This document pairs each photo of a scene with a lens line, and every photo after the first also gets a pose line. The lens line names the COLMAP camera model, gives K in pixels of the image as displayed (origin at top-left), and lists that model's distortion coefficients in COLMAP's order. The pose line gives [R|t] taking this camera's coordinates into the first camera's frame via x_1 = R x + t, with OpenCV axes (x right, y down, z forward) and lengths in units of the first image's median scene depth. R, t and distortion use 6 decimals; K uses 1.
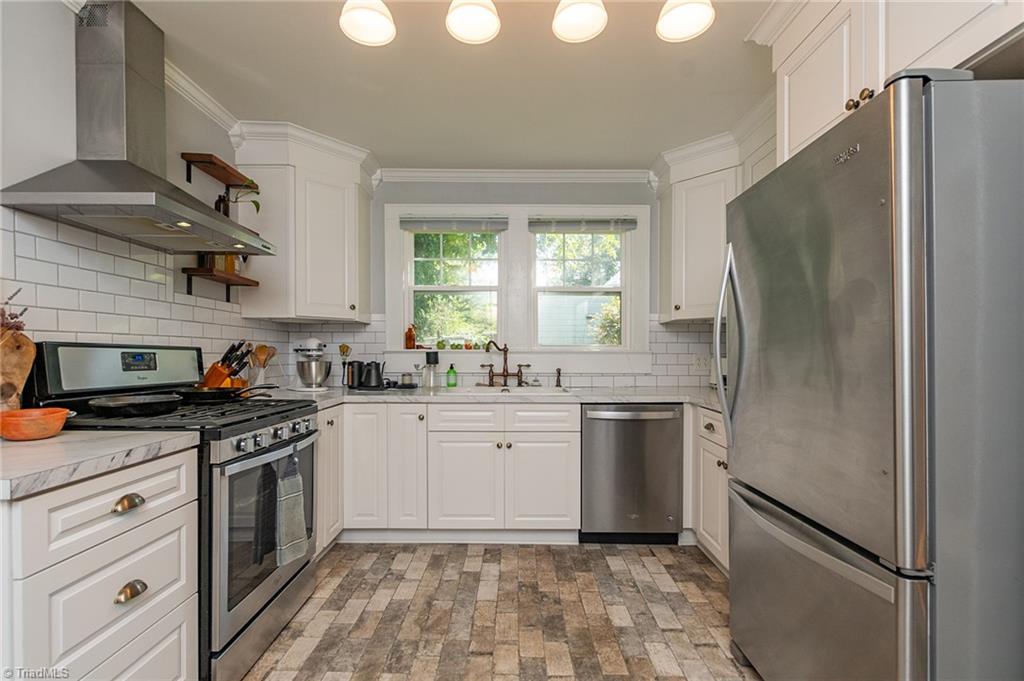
lens RADIAL K [[467.0, 0, 512.2], [0, 467.0, 348.7], [0, 0, 1]] dist [-0.010247, -0.000480]
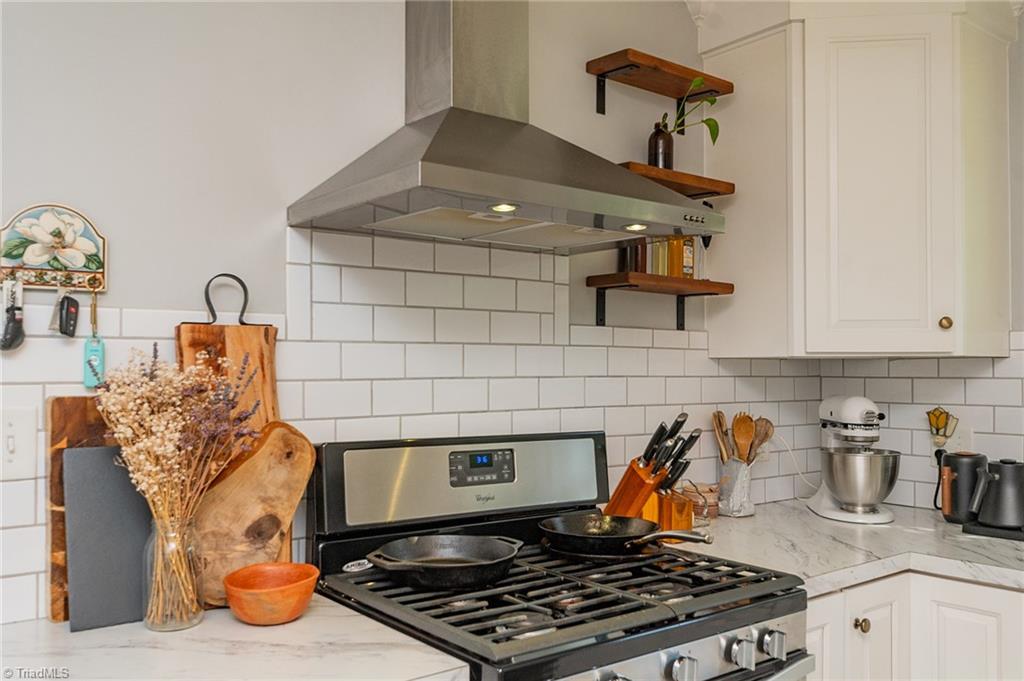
lens RADIAL K [[867.8, 0, 512.4], [0, 867.8, 353.7], [0, 0, 1]] dist [-0.002225, 0.003239]
pose [[0.617247, -0.019319, -0.786532, 0.018538], [0.011621, 0.999813, -0.015438, -0.069923], [0.786683, 0.000389, 0.617357, 0.309409]]
